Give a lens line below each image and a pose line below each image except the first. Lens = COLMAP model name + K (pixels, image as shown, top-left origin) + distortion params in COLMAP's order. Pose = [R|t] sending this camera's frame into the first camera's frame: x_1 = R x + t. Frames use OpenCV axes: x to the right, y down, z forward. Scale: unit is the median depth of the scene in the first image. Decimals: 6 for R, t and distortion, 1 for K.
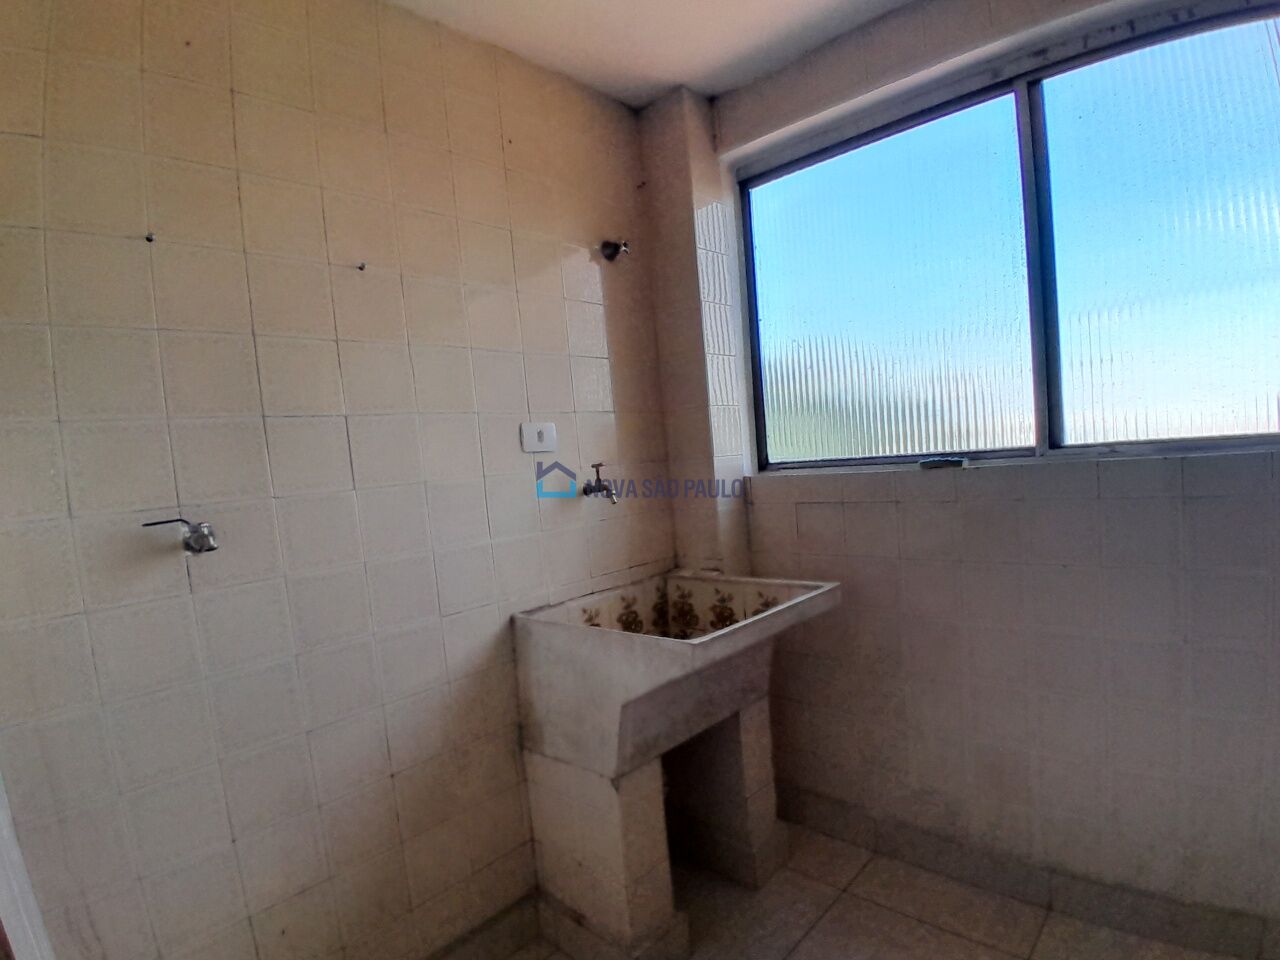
lens RADIAL K [[666.7, 0, 676.8], [0, 666.7, 479.4], [0, 0, 1]] dist [-0.018939, -0.034763]
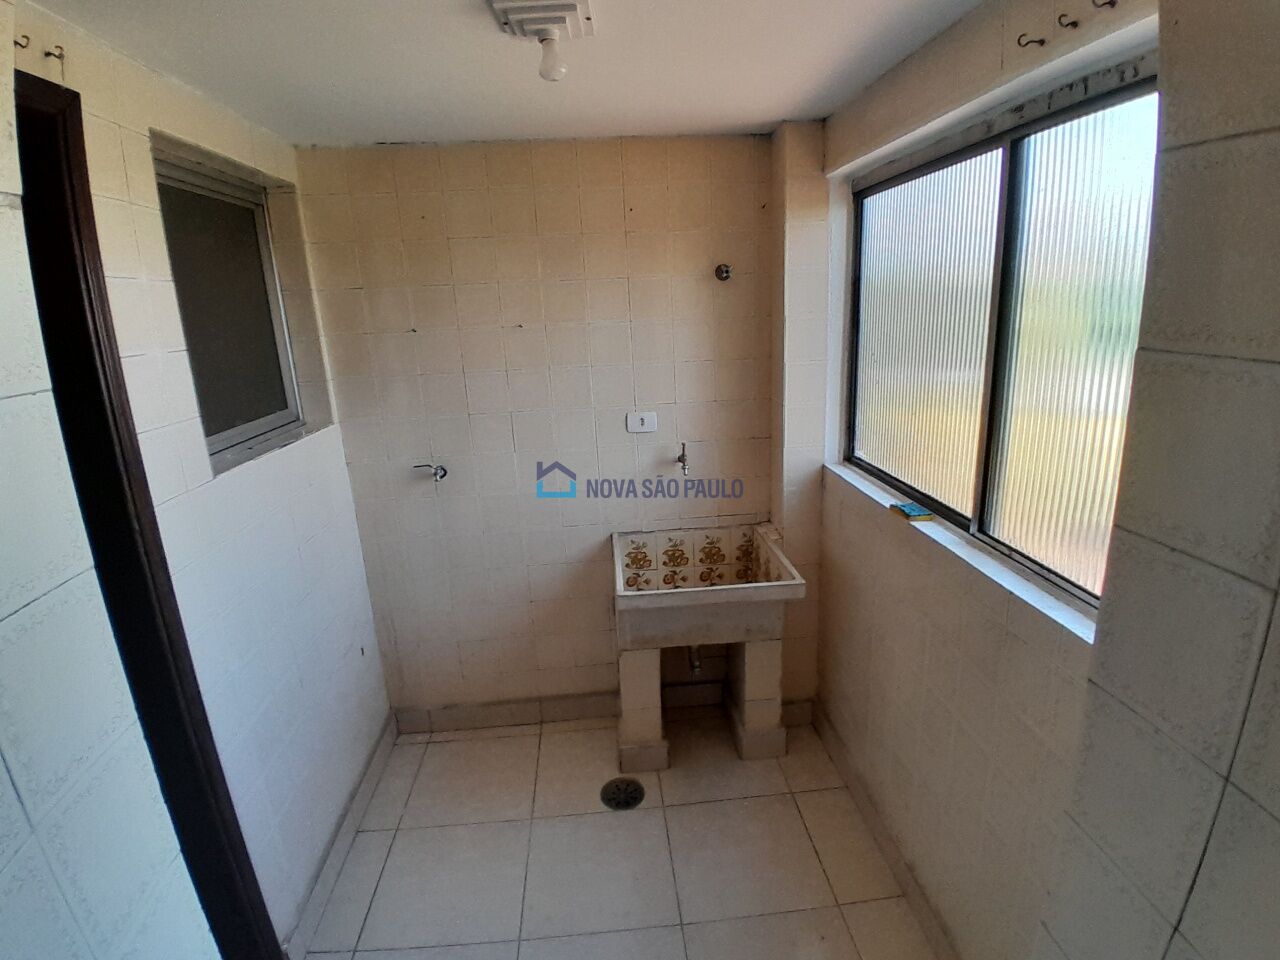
lens RADIAL K [[634.9, 0, 640.0], [0, 634.9, 480.0], [0, 0, 1]] dist [-0.066847, -0.000281]
pose [[0.729215, 0.226695, -0.645643, 0.701834], [-0.052002, 0.959160, 0.278041, -0.321448], [0.682306, -0.169177, 0.711223, -0.012222]]
